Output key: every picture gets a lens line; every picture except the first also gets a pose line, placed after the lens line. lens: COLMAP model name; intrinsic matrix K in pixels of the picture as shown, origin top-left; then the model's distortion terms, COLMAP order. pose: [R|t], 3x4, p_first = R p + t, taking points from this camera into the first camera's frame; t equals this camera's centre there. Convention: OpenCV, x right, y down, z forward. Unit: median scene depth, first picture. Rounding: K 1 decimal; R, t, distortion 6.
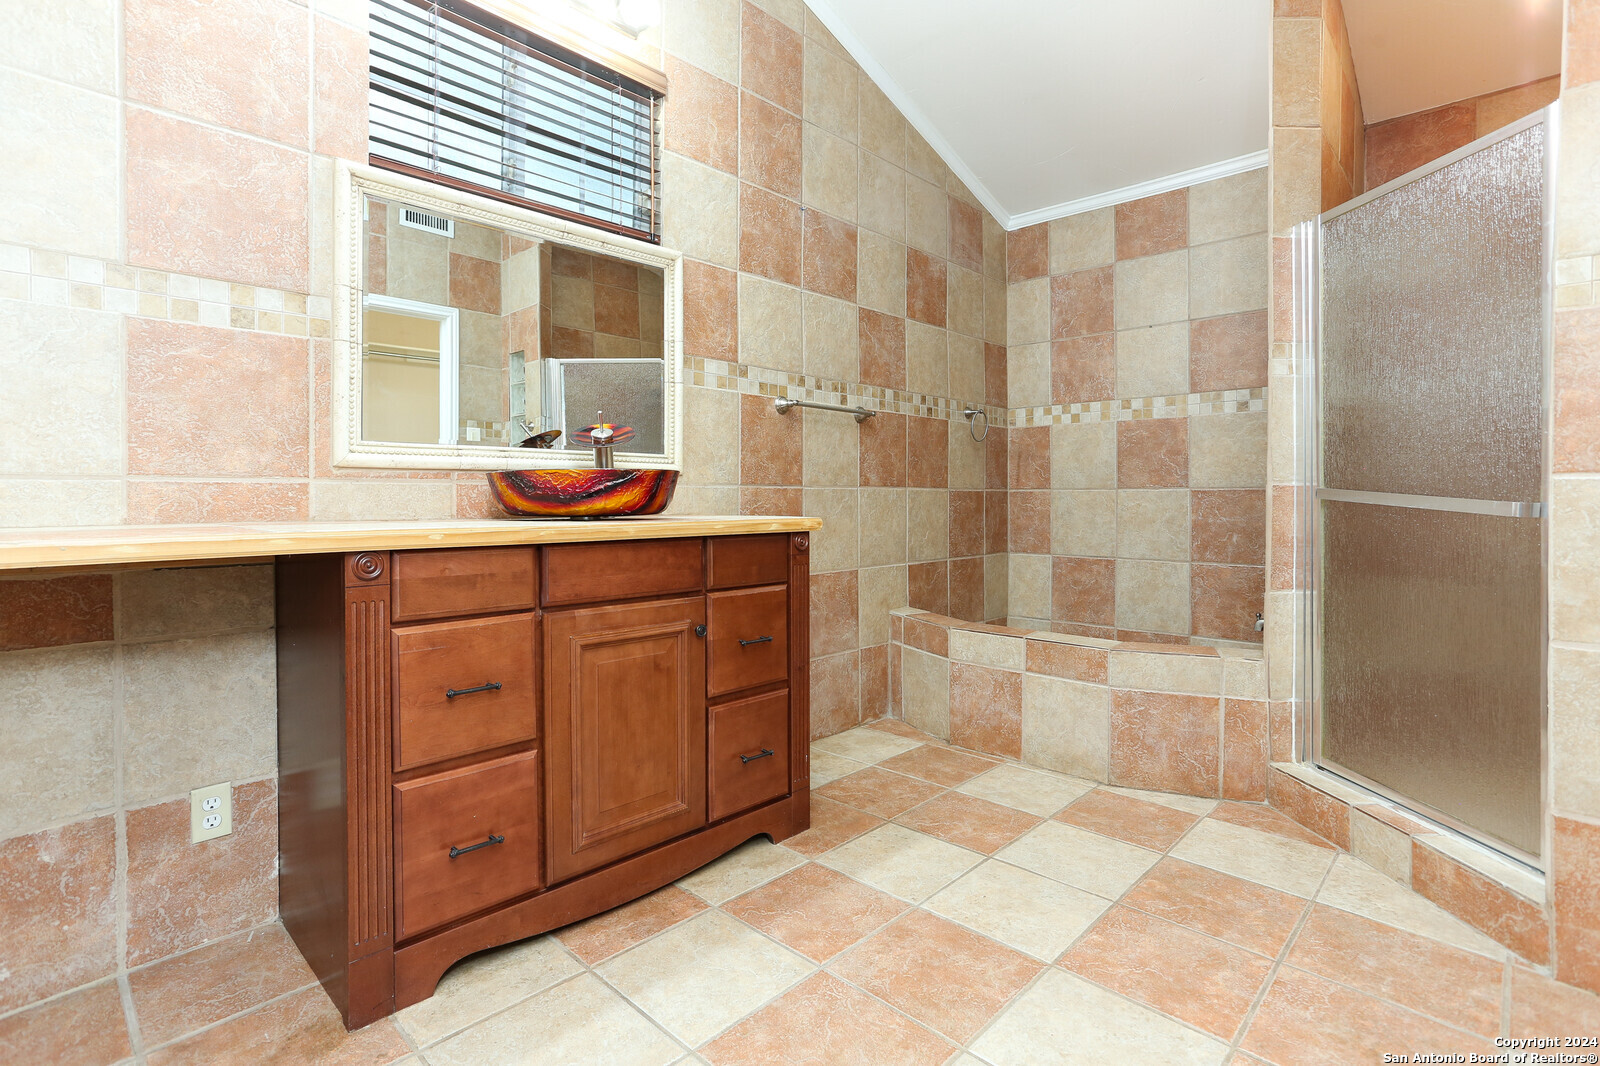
lens RADIAL K [[786.2, 0, 795.7], [0, 786.2, 502.4], [0, 0, 1]] dist [-0.018063, 0.007646]
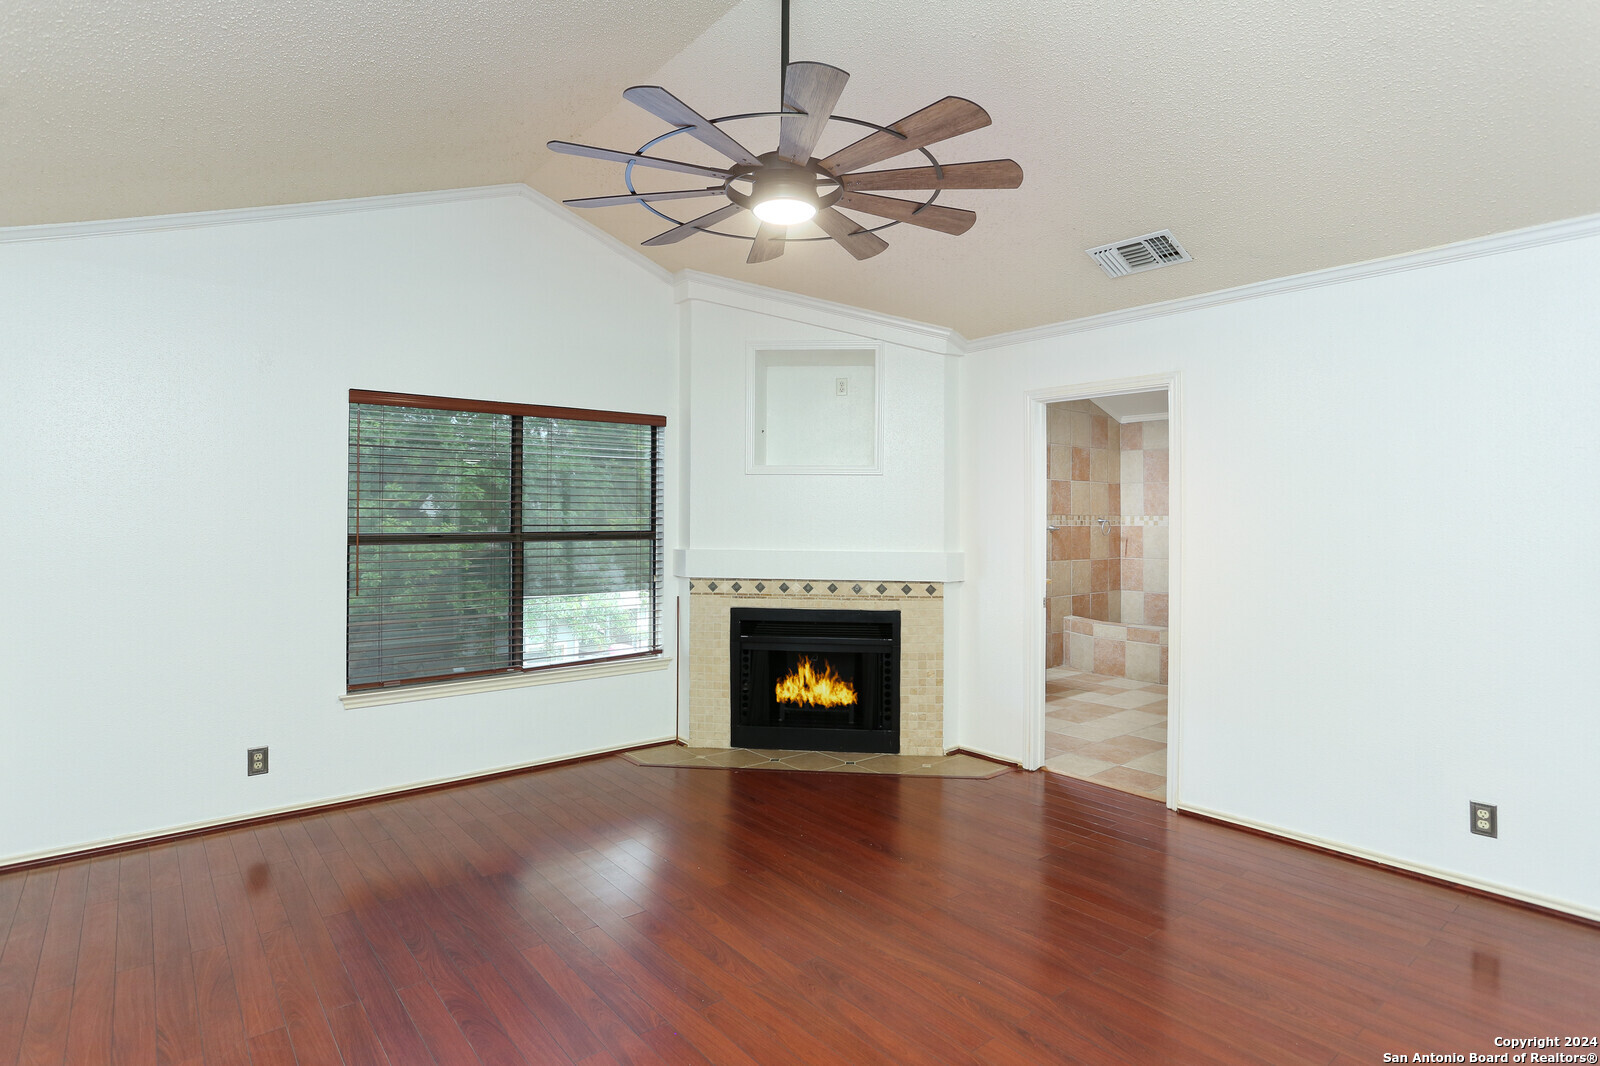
lens RADIAL K [[846.6, 0, 800.3], [0, 846.6, 526.7], [0, 0, 1]] dist [-0.003038, -0.001178]
pose [[0.994337, -0.000326, -0.106270, -0.325701], [0.000954, 0.999982, 0.005858, -0.115753], [0.106266, -0.005926, 0.994320, -1.283258]]
